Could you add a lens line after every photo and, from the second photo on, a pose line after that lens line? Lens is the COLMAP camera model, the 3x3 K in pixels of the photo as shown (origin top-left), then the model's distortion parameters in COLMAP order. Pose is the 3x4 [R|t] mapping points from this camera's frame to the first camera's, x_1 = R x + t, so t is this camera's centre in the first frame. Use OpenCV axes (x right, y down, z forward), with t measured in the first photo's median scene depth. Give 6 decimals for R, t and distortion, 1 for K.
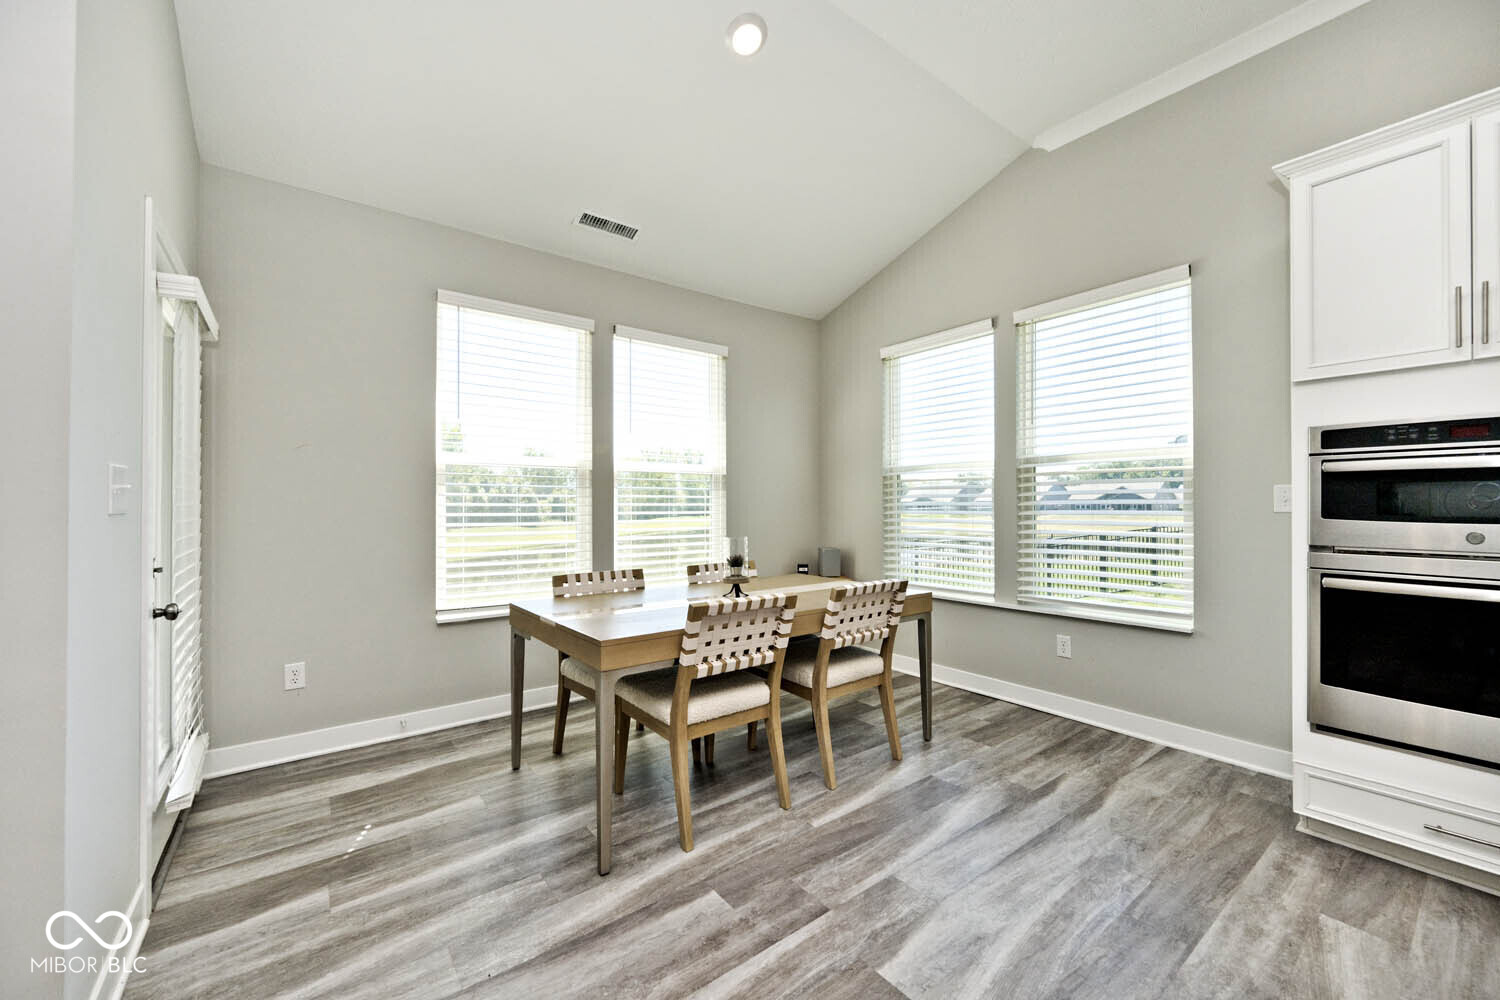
lens RADIAL K [[585.5, 0, 750.0], [0, 585.5, 500.0], [0, 0, 1]] dist [-0.000539, -0.000157]
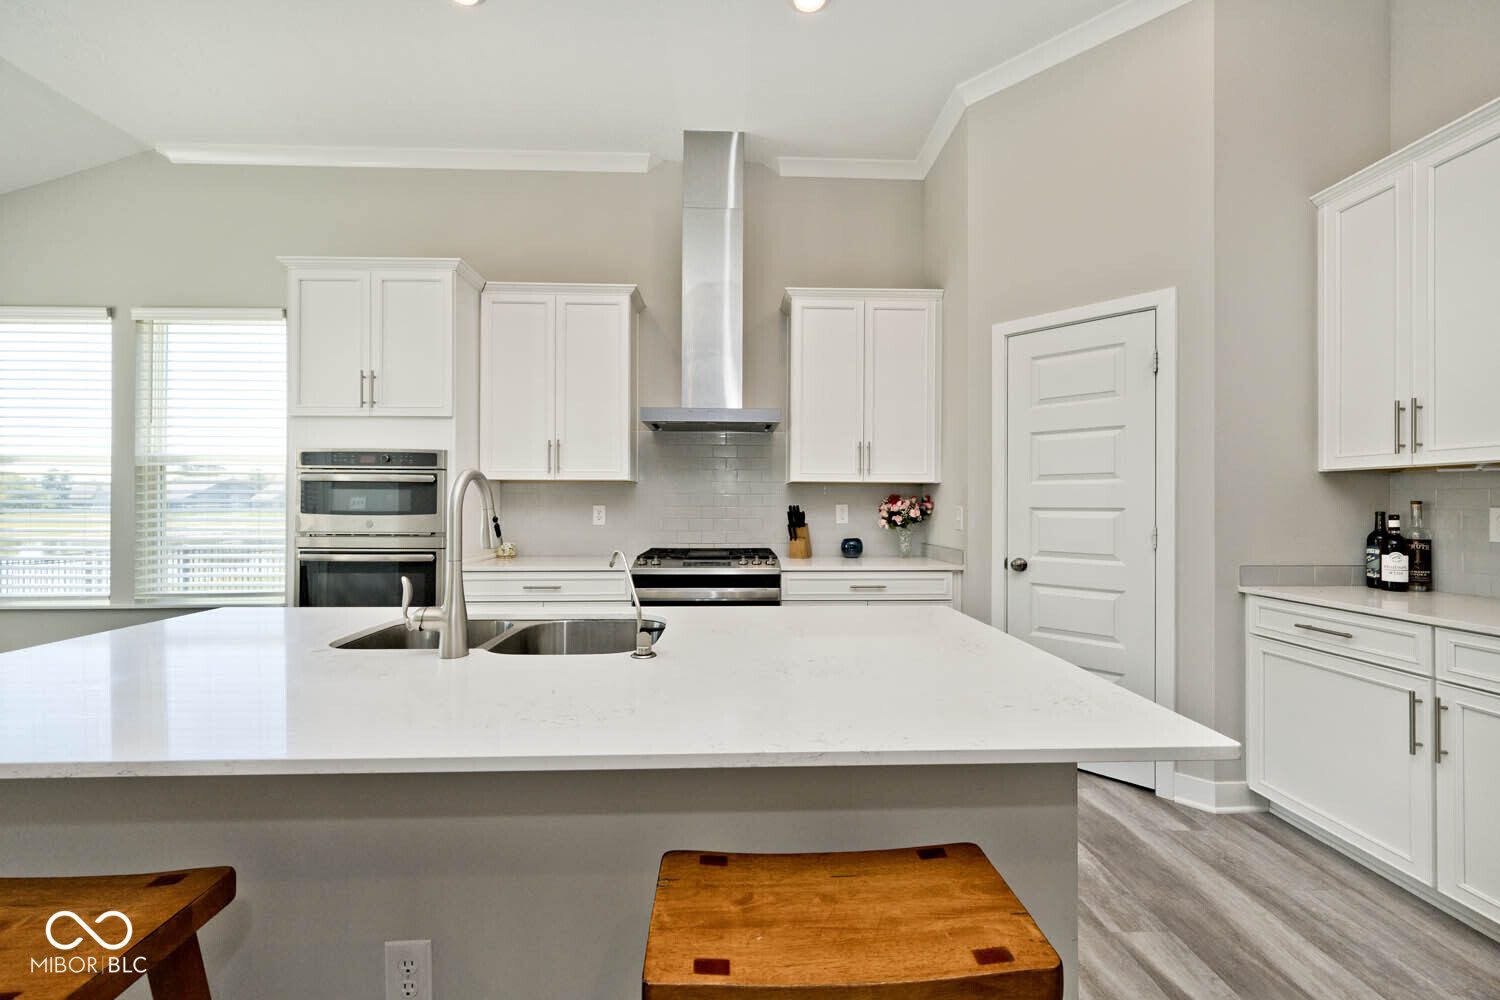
lens RADIAL K [[585.5, 0, 750.0], [0, 585.5, 500.0], [0, 0, 1]] dist [-0.000539, -0.000157]
pose [[0.583364, 0.008999, 0.812161, 0.319155], [-0.010560, 0.999938, -0.003494, -0.004864], [-0.812142, -0.006538, 0.583423, -0.521634]]
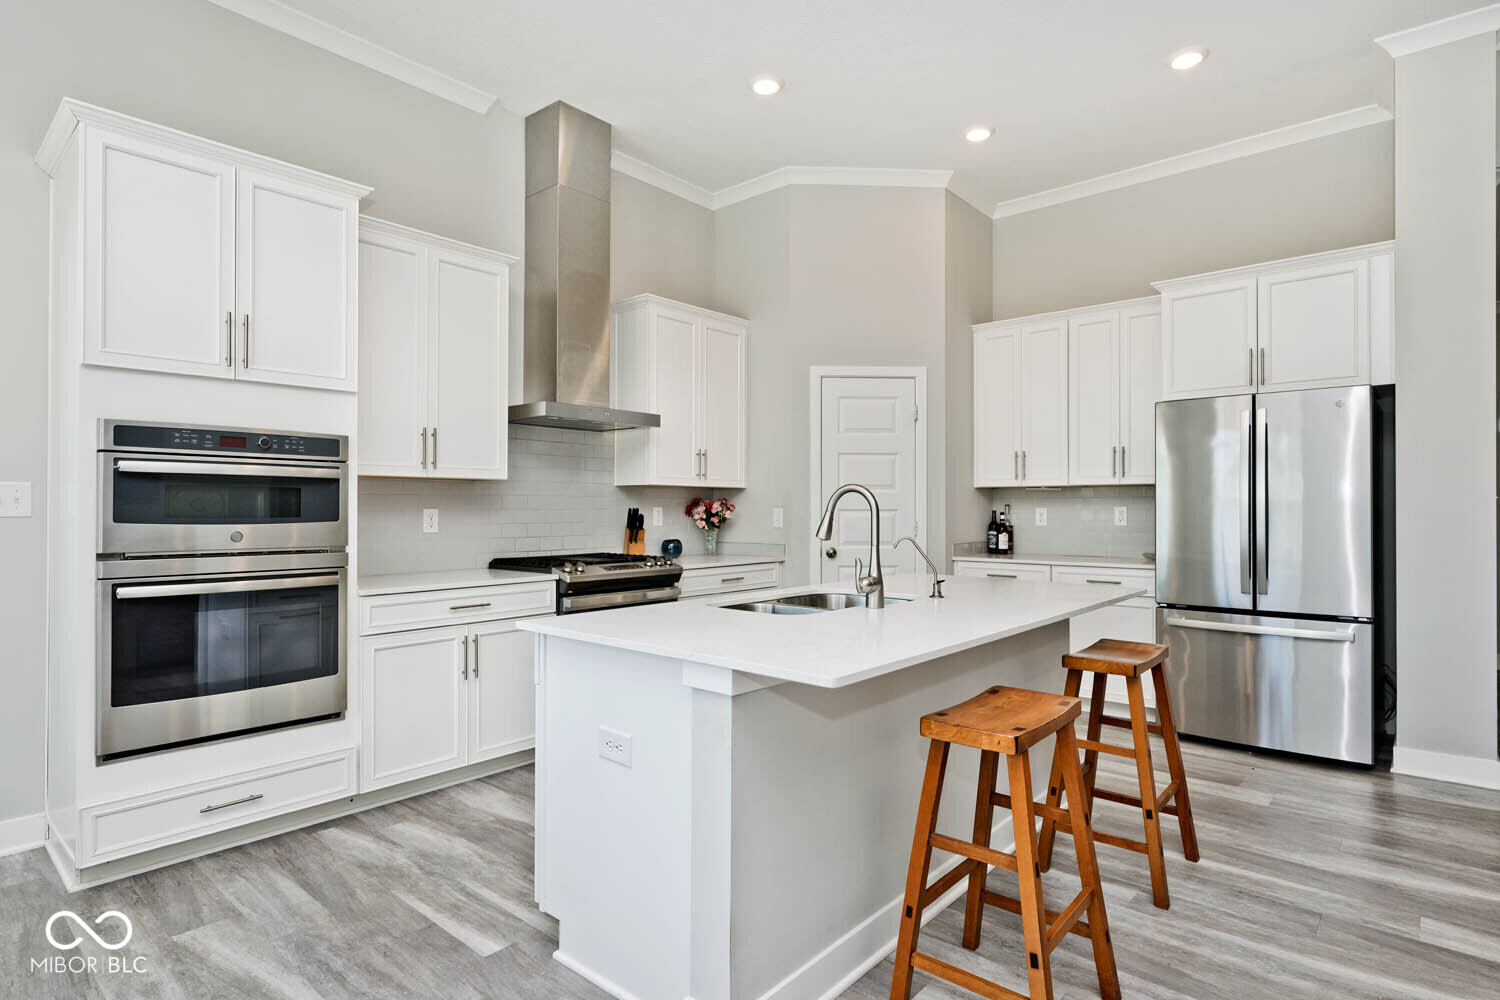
lens RADIAL K [[781.6, 0, 750.0], [0, 781.6, 500.0], [0, 0, 1]] dist [0.001546, -0.000281]
pose [[-0.196265, 0.010550, 0.980494, -0.274138], [-0.008769, 0.999883, -0.012514, 0.002313], [-0.980512, -0.011054, -0.196149, 0.196891]]
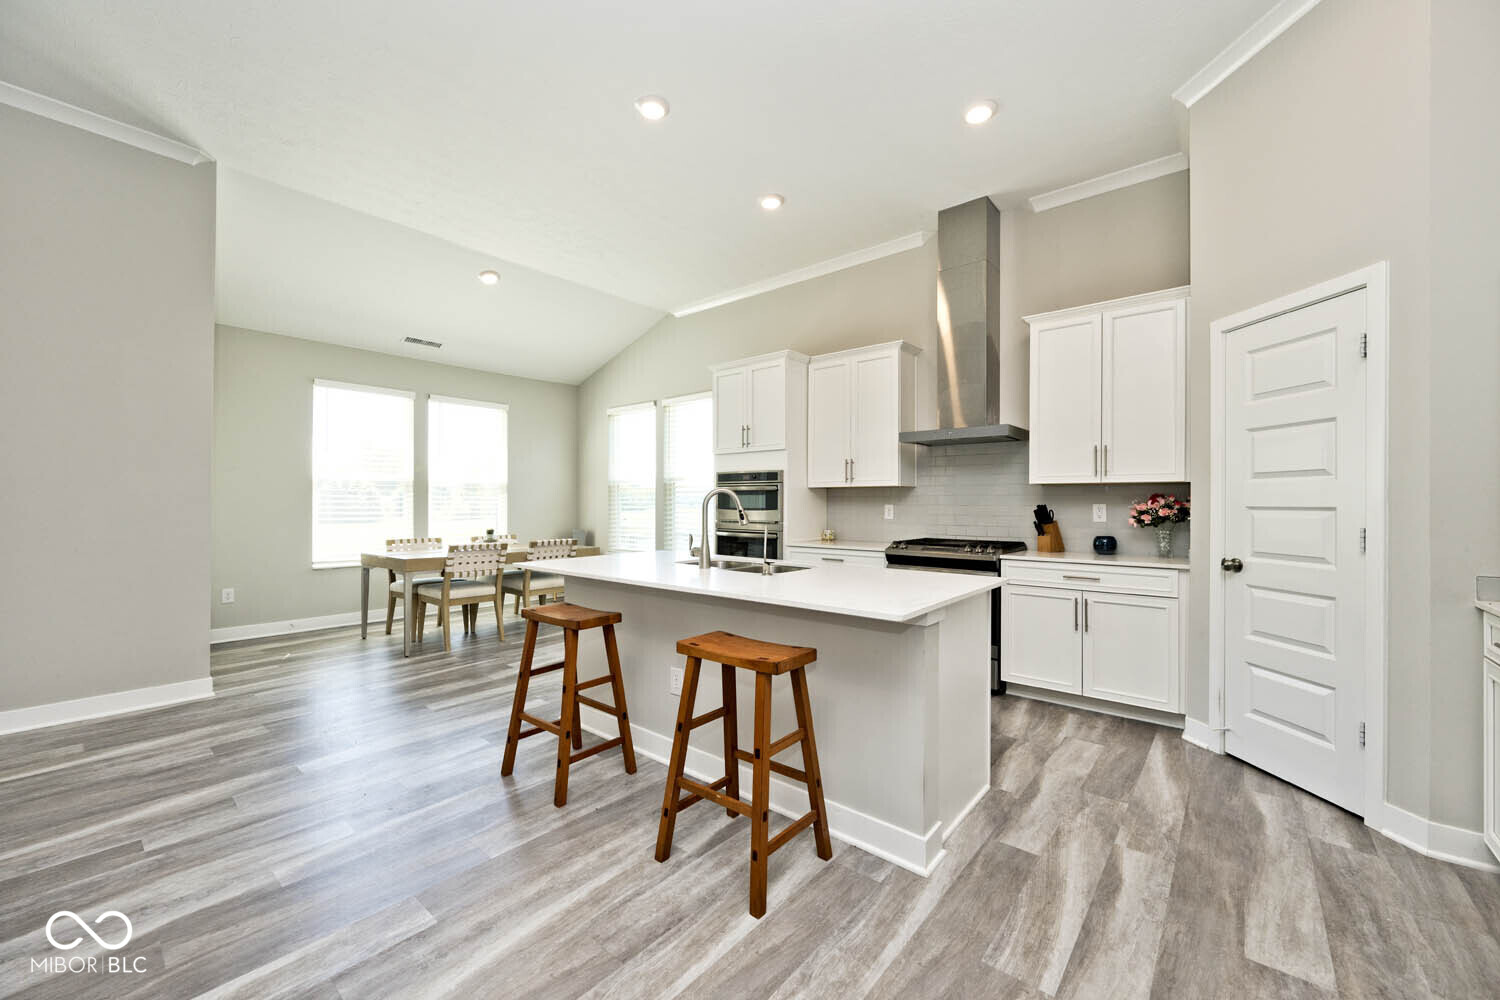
lens RADIAL K [[585.5, 0, 750.0], [0, 585.5, 500.0], [0, 0, 1]] dist [-0.000539, -0.000157]
pose [[0.976613, 0.005259, 0.214939, 0.398116], [-0.005842, 0.999981, 0.002077, -0.008960], [-0.214924, -0.003284, 0.976625, -1.080089]]
